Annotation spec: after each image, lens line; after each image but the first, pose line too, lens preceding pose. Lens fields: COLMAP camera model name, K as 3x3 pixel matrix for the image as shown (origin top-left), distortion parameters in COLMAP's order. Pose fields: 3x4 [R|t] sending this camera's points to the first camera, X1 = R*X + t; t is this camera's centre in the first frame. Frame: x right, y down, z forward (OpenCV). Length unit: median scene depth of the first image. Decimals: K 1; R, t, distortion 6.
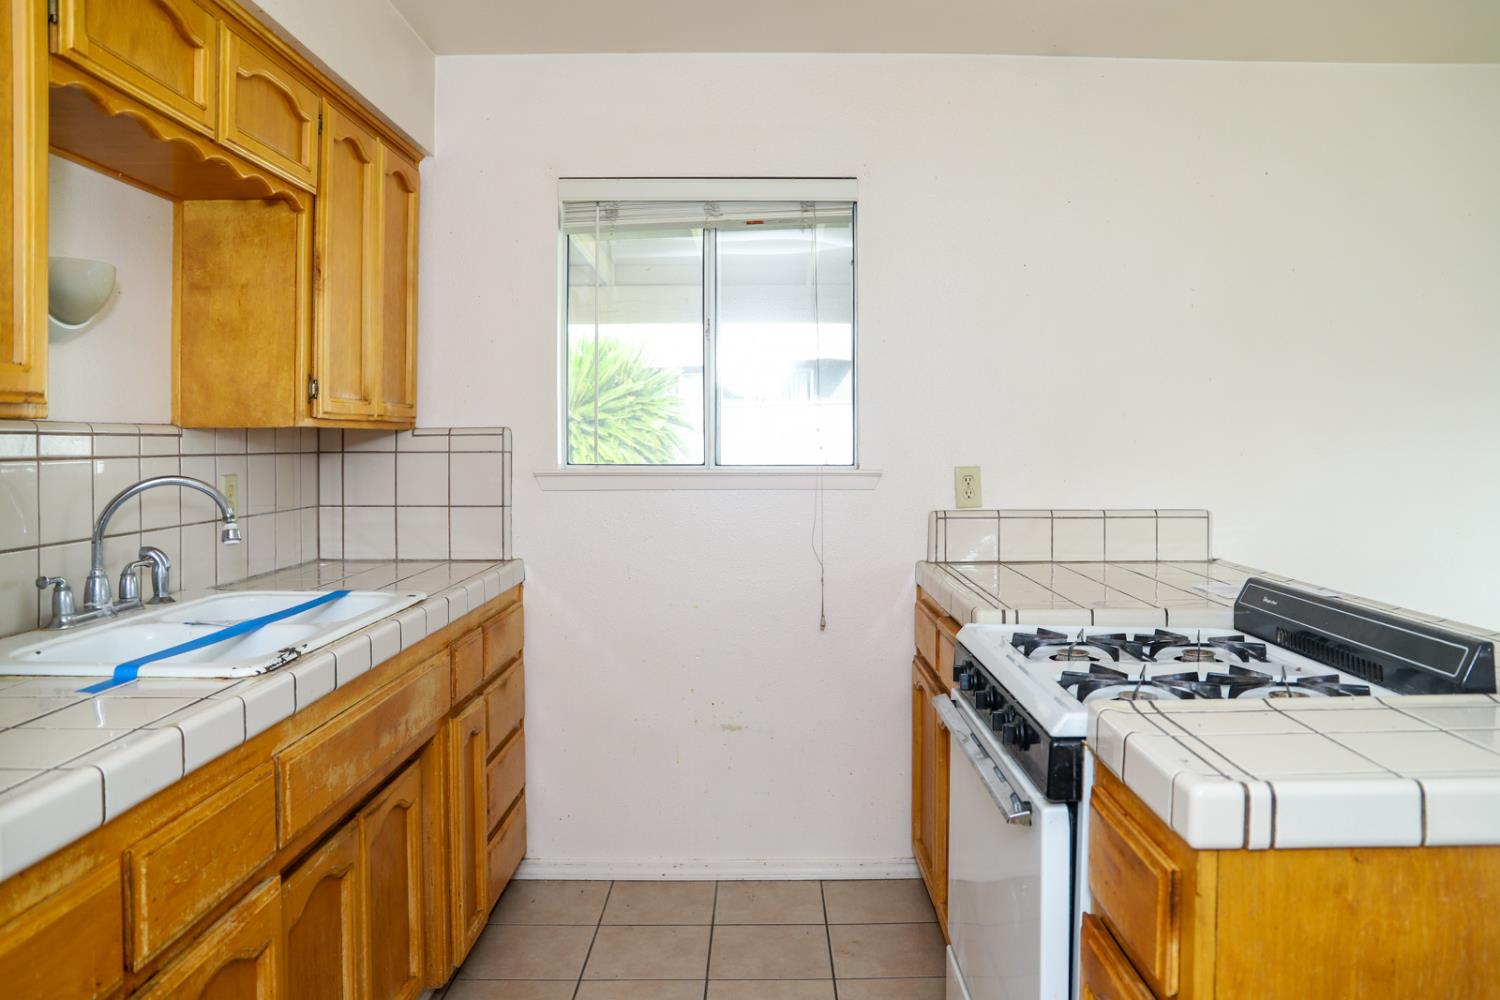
lens RADIAL K [[1078.2, 0, 755.4], [0, 1078.2, 503.0], [0, 0, 1]] dist [-0.164487, 0.136591]
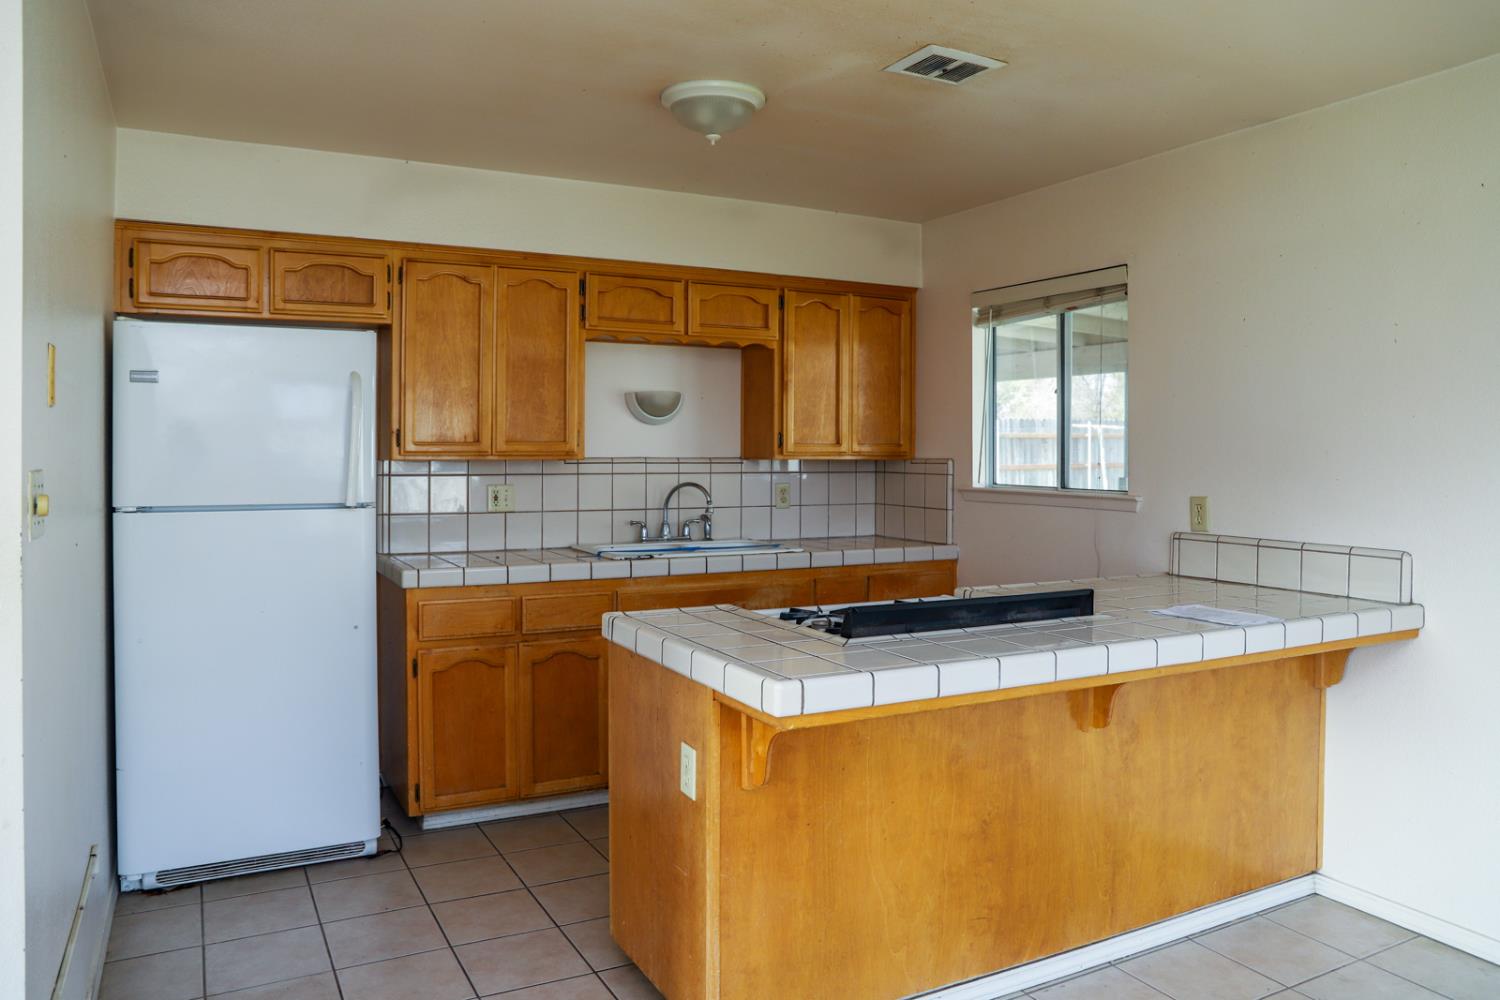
lens RADIAL K [[1071.6, 0, 725.0], [0, 1071.6, 458.7], [0, 0, 1]] dist [-0.111270, 0.065614]
pose [[0.448917, 0.010184, -0.893515, 0.998321], [-0.055252, 0.998338, -0.016381, -0.027792], [0.891863, 0.056722, 0.448734, 0.019196]]
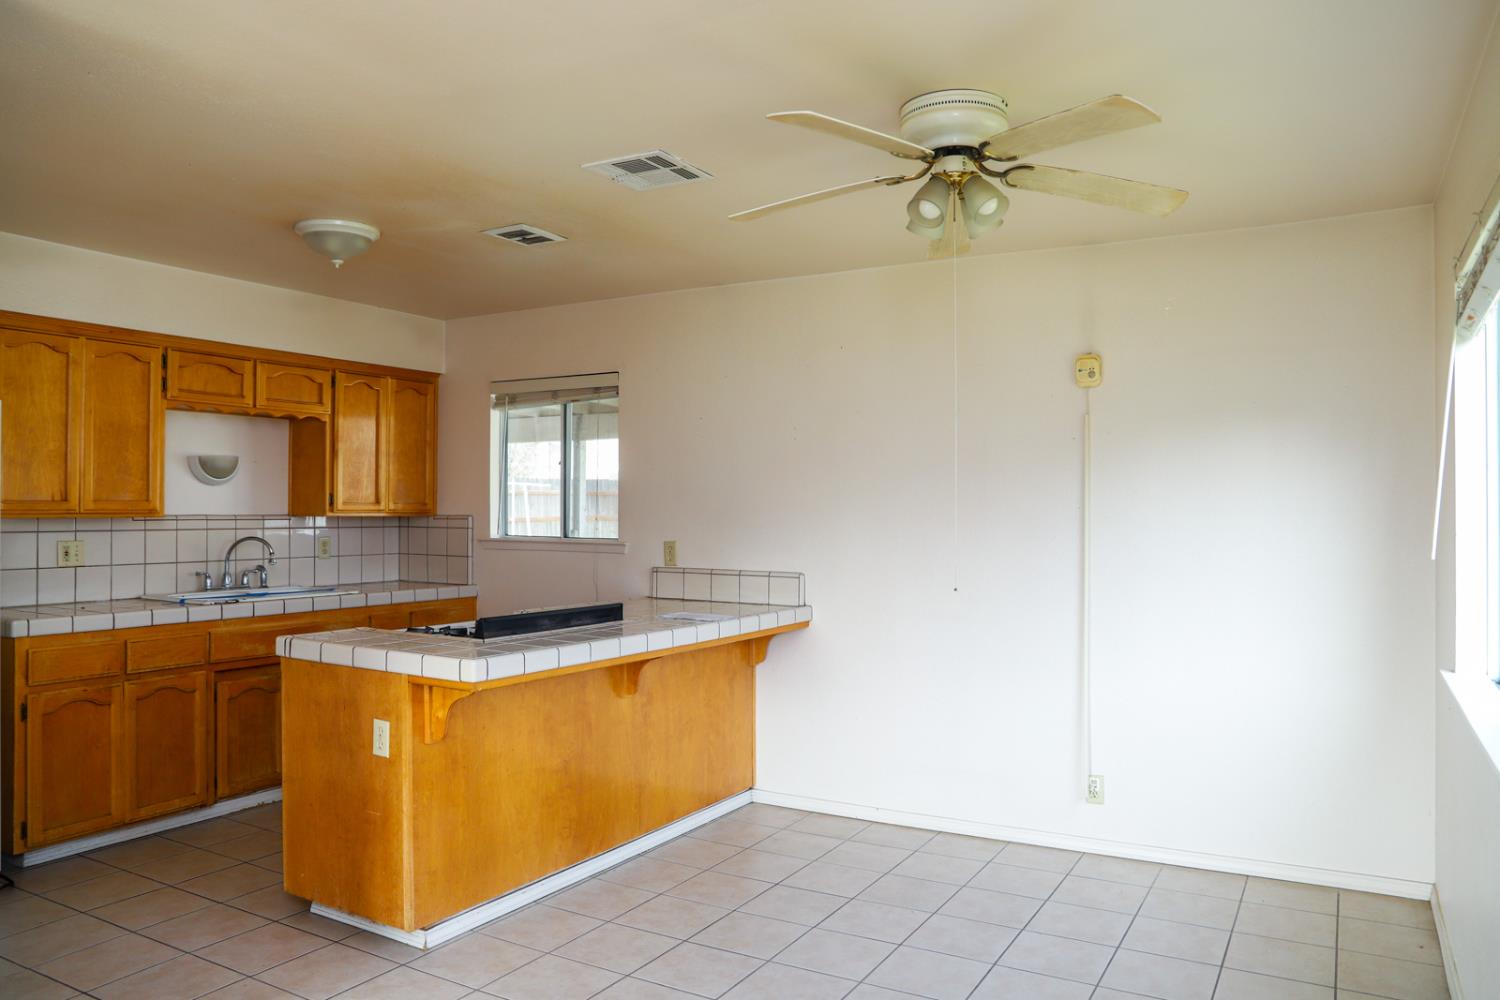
lens RADIAL K [[1078.2, 0, 755.4], [0, 1078.2, 503.0], [0, 0, 1]] dist [-0.164487, 0.136591]
pose [[0.862545, 0.002050, -0.505977, 1.165331], [-0.033995, 0.997967, -0.053908, -0.007554], [0.504838, 0.063699, 0.860861, -0.378683]]
